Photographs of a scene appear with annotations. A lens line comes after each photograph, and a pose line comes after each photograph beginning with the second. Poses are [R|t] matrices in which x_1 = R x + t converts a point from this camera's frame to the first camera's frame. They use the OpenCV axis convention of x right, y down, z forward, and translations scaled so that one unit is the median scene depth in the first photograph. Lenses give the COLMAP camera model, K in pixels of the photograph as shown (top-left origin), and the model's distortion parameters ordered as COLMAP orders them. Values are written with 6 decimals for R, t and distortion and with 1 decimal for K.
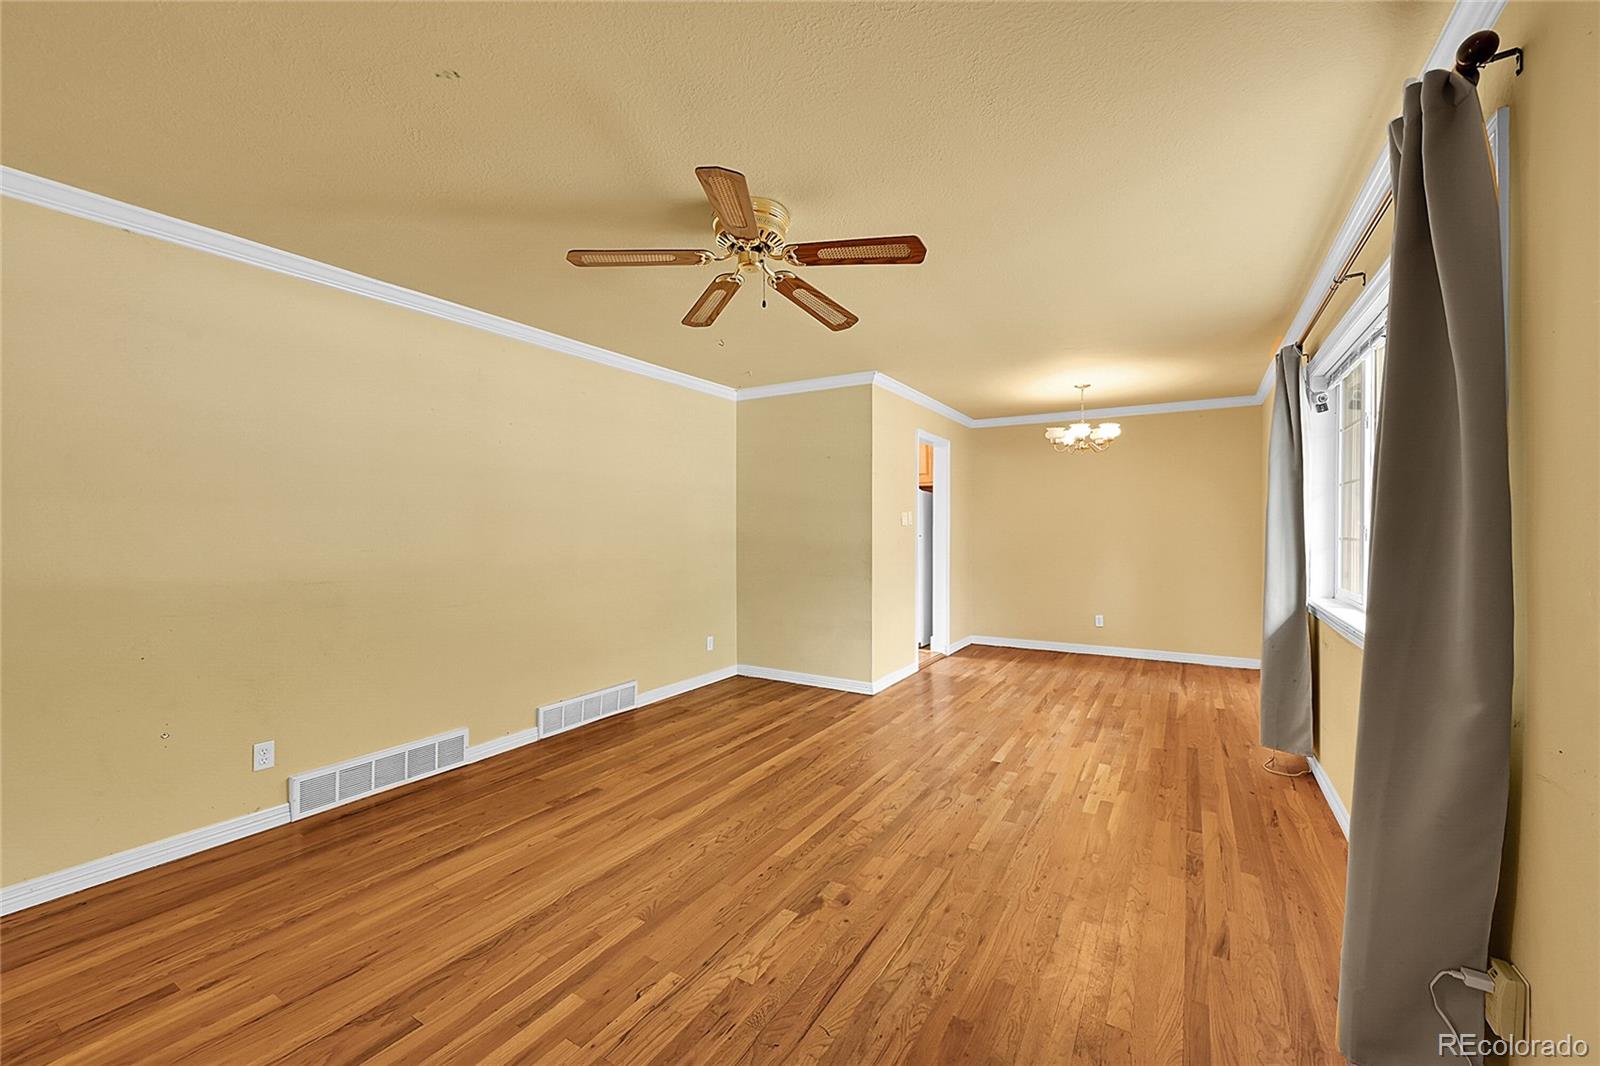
lens RADIAL K [[637.7, 0, 803.8], [0, 637.7, 522.3], [0, 0, 1]] dist [-0.002019, -0.000326]
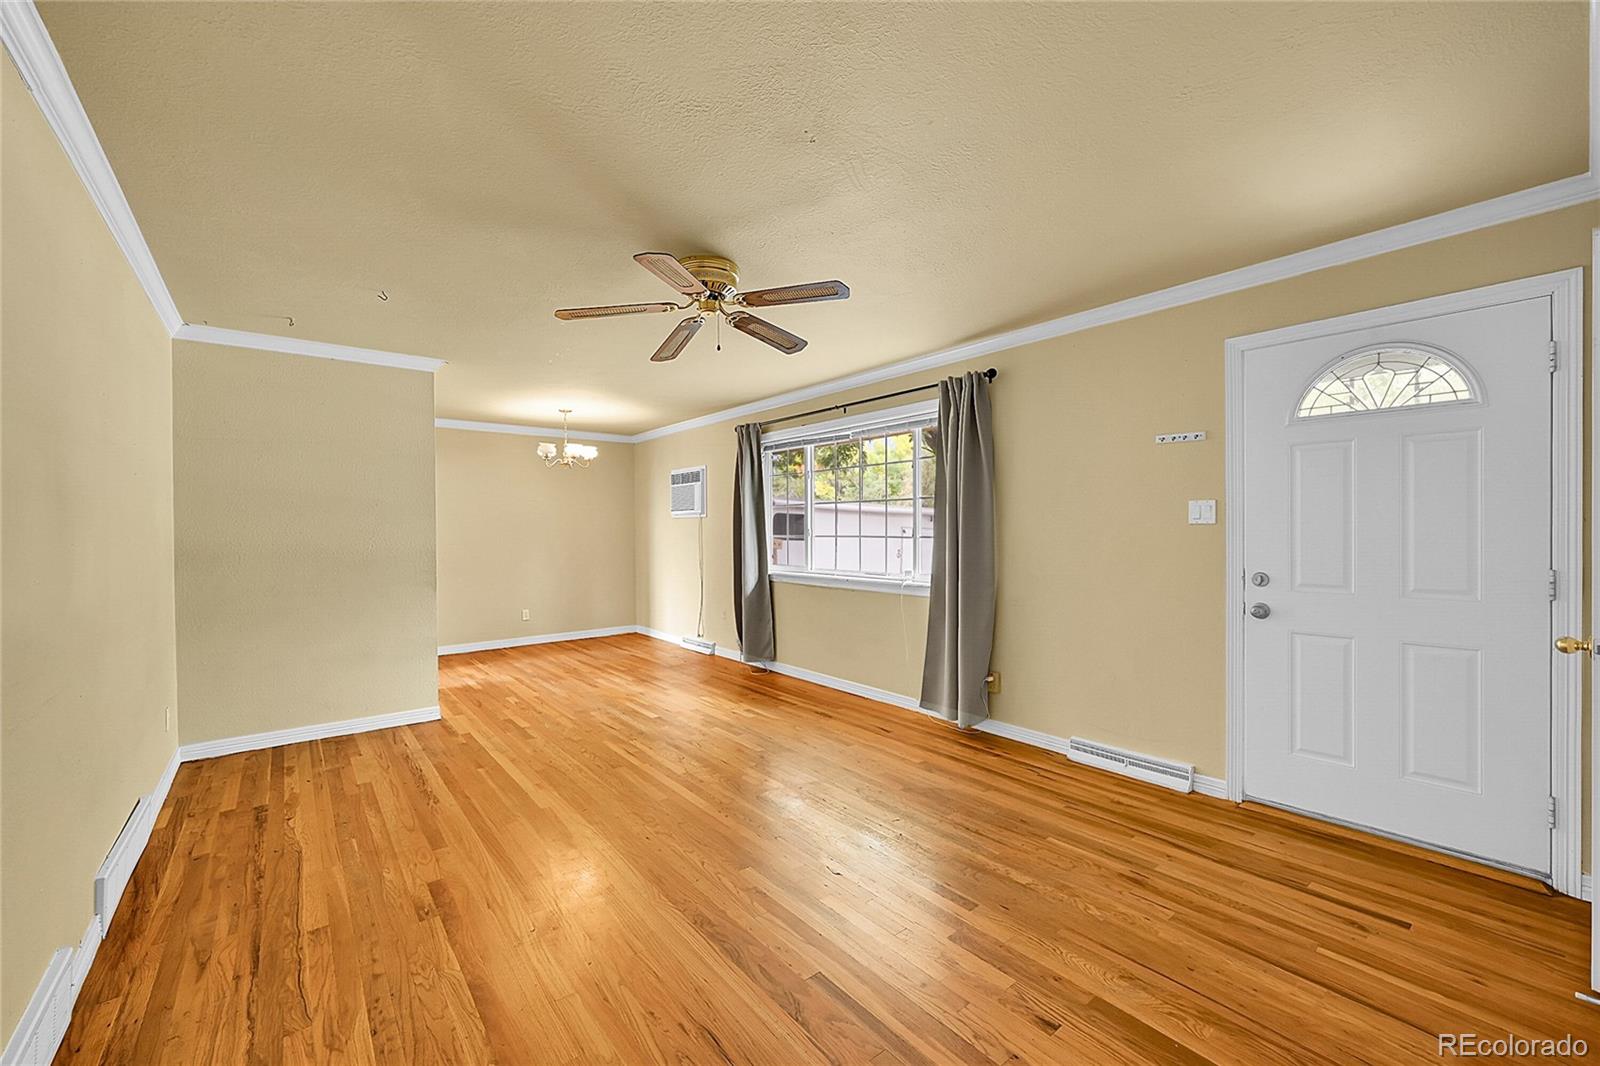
lens RADIAL K [[637.7, 0, 803.8], [0, 637.7, 522.3], [0, 0, 1]] dist [-0.002019, -0.000326]
pose [[0.339108, 0.004839, 0.940735, -0.698190], [-0.004709, 0.999983, -0.003446, -0.008481], [-0.940736, -0.003261, 0.339125, 0.257367]]
